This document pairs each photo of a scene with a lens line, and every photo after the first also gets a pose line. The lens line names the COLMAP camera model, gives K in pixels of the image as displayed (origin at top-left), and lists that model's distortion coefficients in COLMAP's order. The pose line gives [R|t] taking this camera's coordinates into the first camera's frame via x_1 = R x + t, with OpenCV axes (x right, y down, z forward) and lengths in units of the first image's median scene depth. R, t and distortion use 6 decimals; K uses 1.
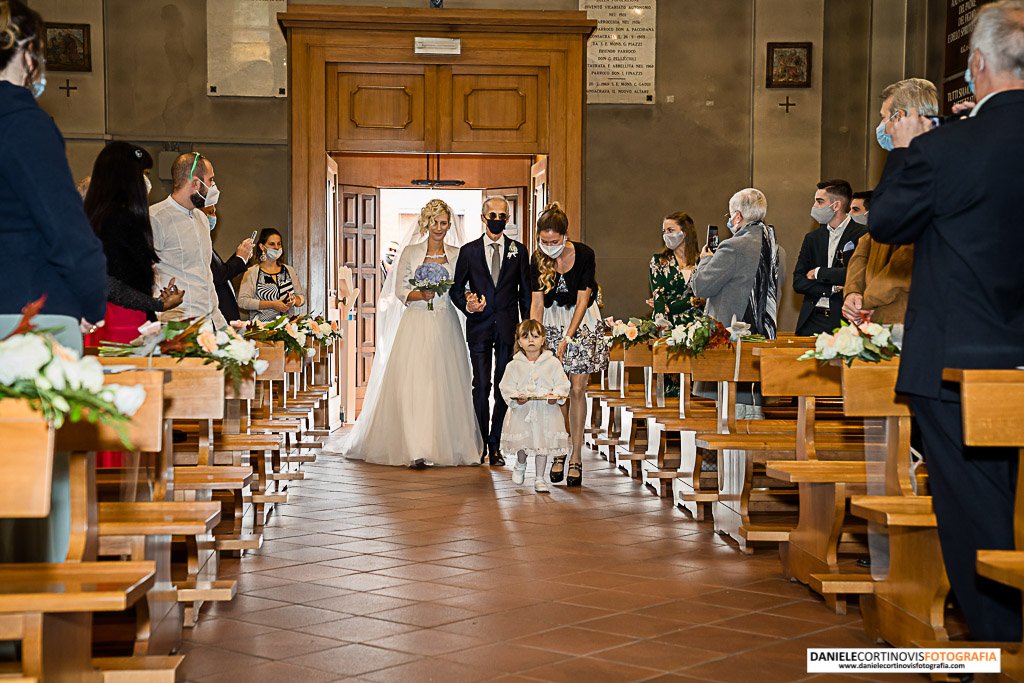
lens RADIAL K [[1655.6, 0, 512.0], [0, 1655.6, 341.5], [0, 0, 1]] dist [0.284739, 0.010073]
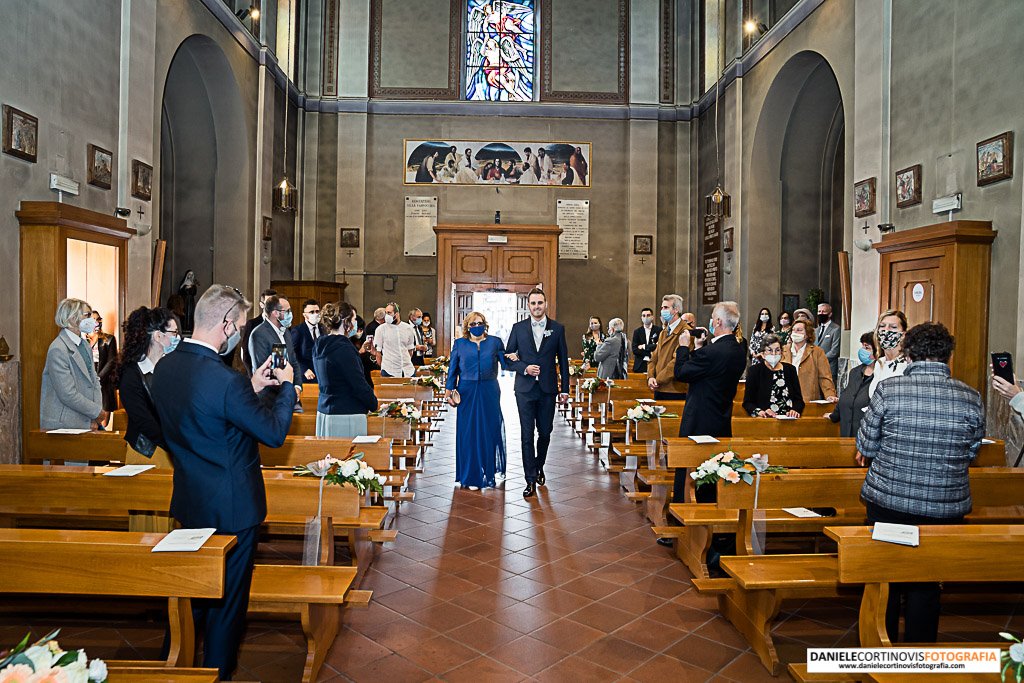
lens RADIAL K [[723.4, 0, 512.0], [0, 723.4, 341.5], [0, 0, 1]] dist [-0.125179, 0.093228]
pose [[0.999542, 0.010895, -0.028222, 0.007080], [-0.010694, 0.999916, 0.007261, -0.032360], [0.028299, -0.006956, 0.999575, -0.046721]]
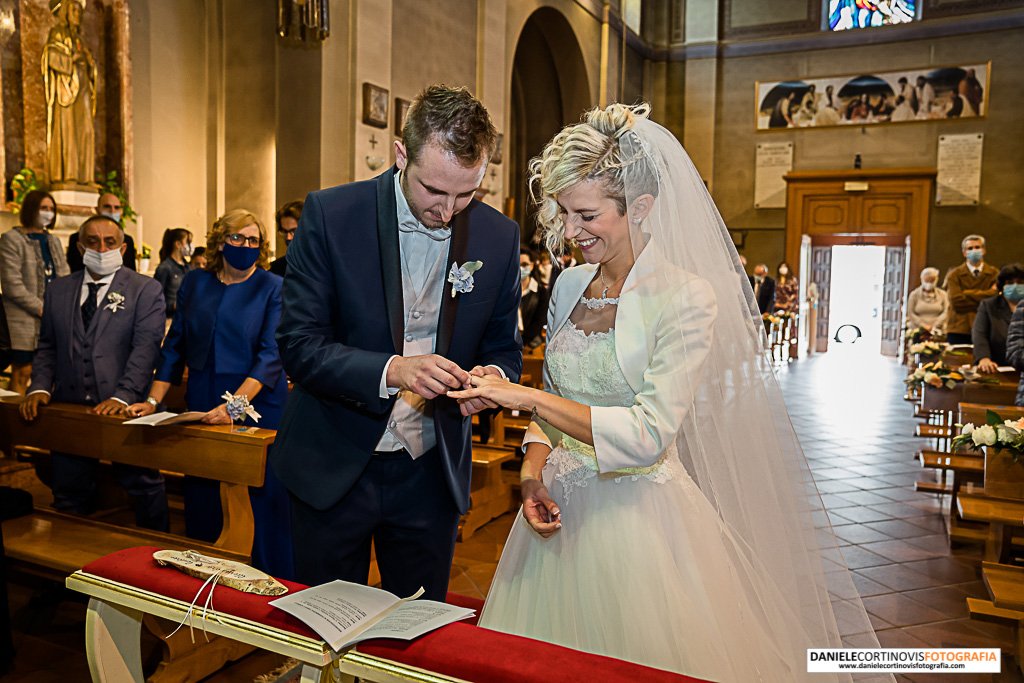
lens RADIAL K [[808.2, 0, 512.0], [0, 808.2, 341.5], [0, 0, 1]] dist [-0.095539, 0.135393]
pose [[0.877151, 0.048058, -0.477804, 0.062371], [-0.024388, 0.998154, 0.055625, -0.018417], [0.479595, -0.037139, 0.876704, -0.129974]]
